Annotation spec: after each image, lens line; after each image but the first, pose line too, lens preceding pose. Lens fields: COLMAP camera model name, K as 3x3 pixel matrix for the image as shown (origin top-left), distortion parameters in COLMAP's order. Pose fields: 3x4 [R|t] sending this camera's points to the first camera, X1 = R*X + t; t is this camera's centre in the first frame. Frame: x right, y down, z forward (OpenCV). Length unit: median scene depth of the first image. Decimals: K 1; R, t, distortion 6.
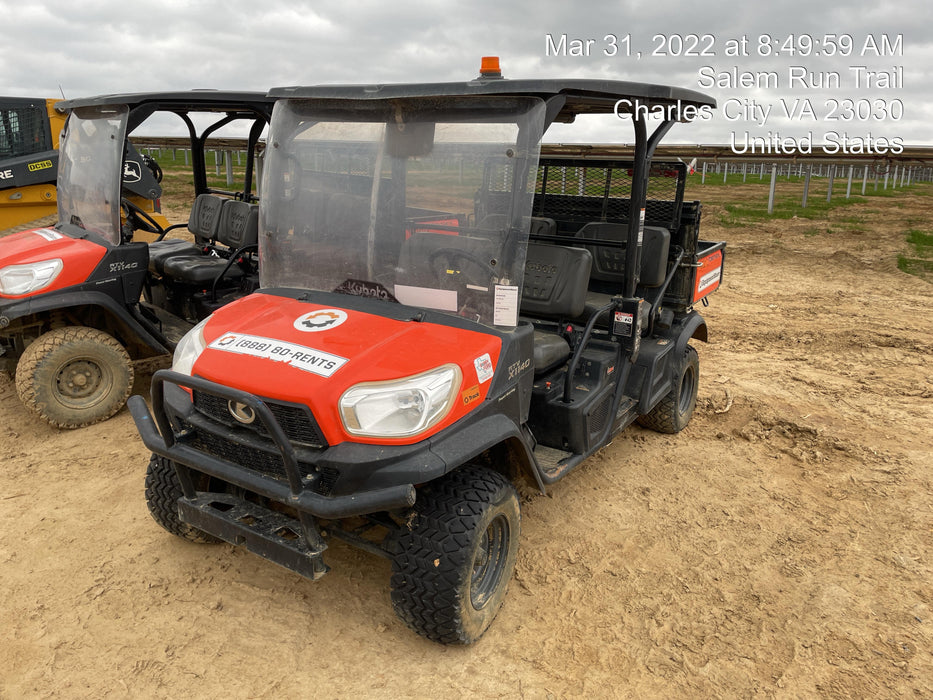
lens RADIAL K [[721.2, 0, 461.0], [0, 721.2, 354.2], [0, 0, 1]] dist [0.049754, -0.030755]
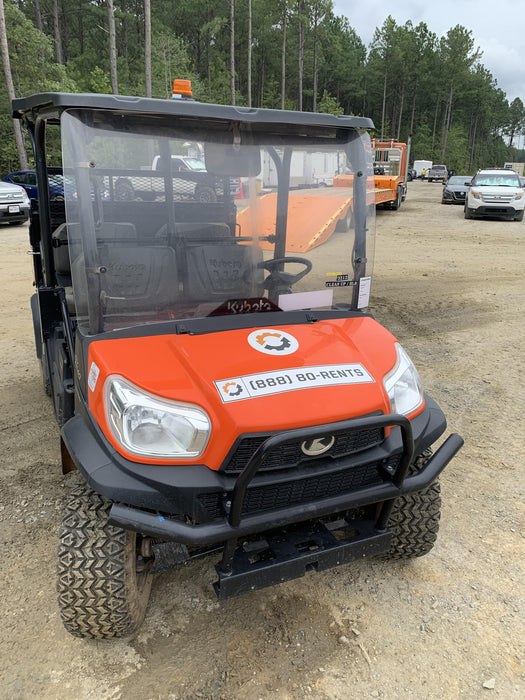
lens RADIAL K [[541.1, 0, 259.0], [0, 541.1, 347.7], [0, 0, 1]] dist [0.049754, -0.030755]
pose [[0.546389, -0.270100, 0.792783, -0.788931], [0.211009, 0.960431, 0.181789, -0.176446], [-0.810515, 0.067957, 0.581763, 0.546412]]
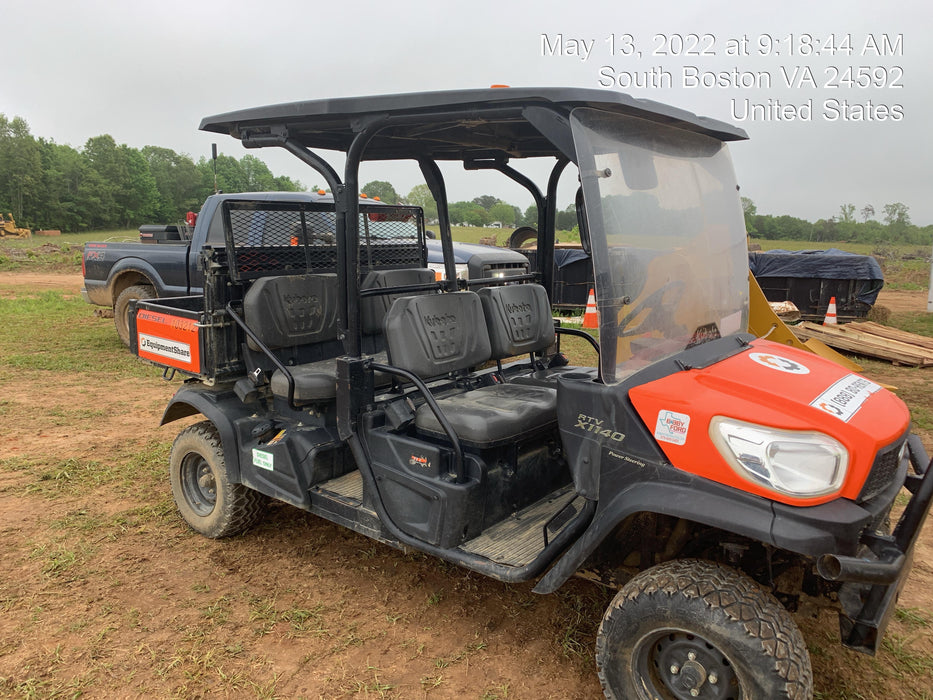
lens RADIAL K [[721.2, 0, 462.7], [0, 721.2, 347.1], [0, 0, 1]] dist [0.049754, -0.030755]
pose [[0.094218, -0.196150, 0.976037, -1.082211], [0.285689, 0.944491, 0.162232, -0.315183], [-0.953680, 0.263558, 0.145025, 1.194916]]
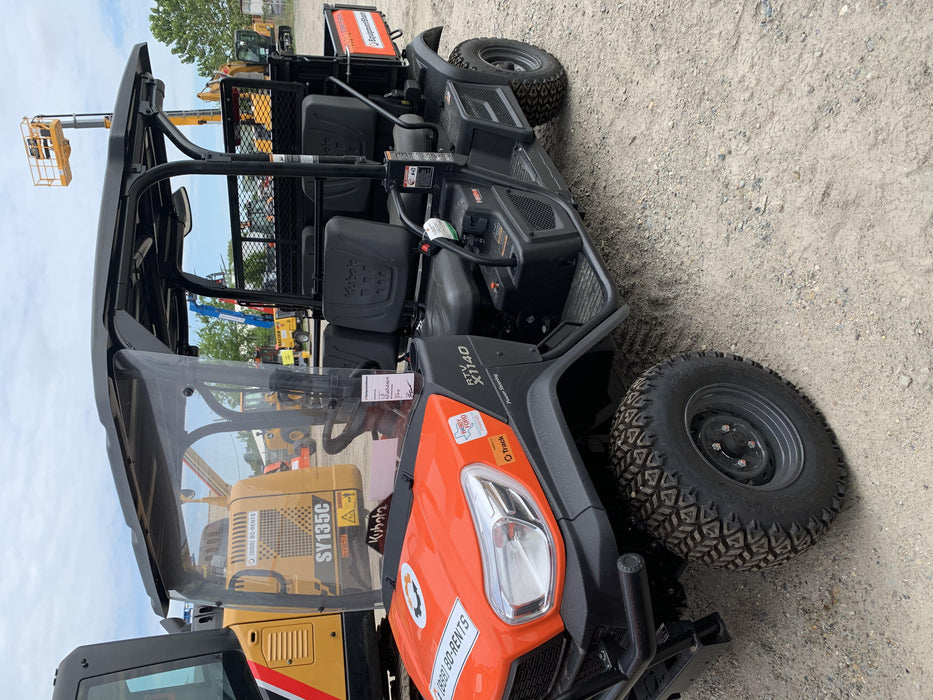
lens RADIAL K [[721.2, 0, 462.2], [0, 721.2, 351.0], [0, 0, 1]] dist [0.049754, -0.030755]
pose [[-0.005663, -0.983453, -0.181075, 0.224168], [0.999887, -0.003042, -0.014745, 0.022063], [0.013951, -0.181138, 0.983359, 0.220507]]
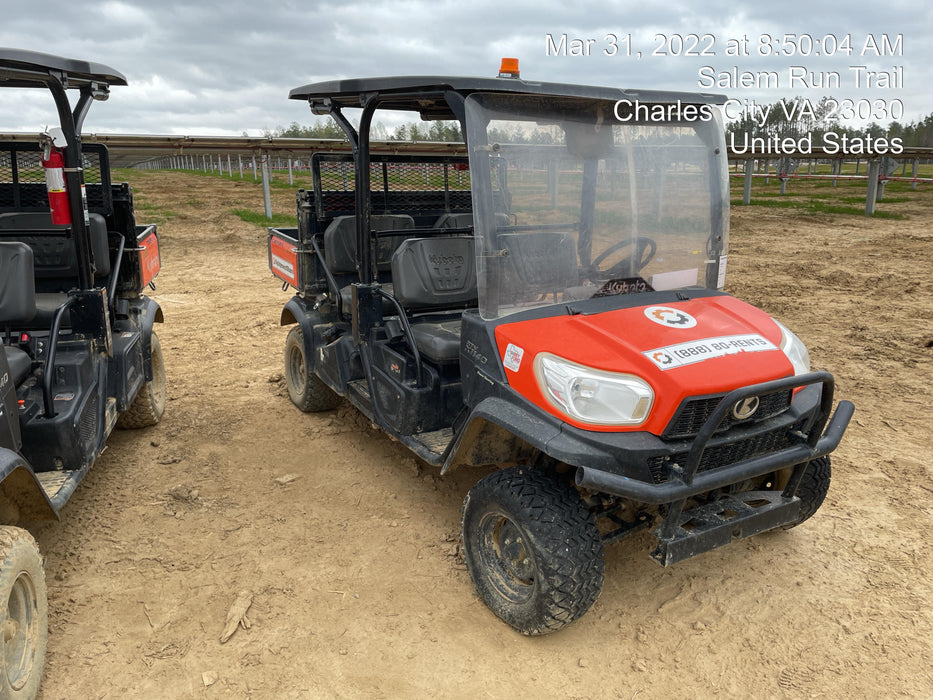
lens RADIAL K [[721.2, 0, 469.2], [0, 721.2, 357.3], [0, 0, 1]] dist [0.049754, -0.030755]
pose [[0.450162, -0.266838, 0.852146, -1.173274], [0.250426, 0.953736, 0.166358, -0.227205], [-0.857112, 0.138511, 0.496158, 0.713671]]
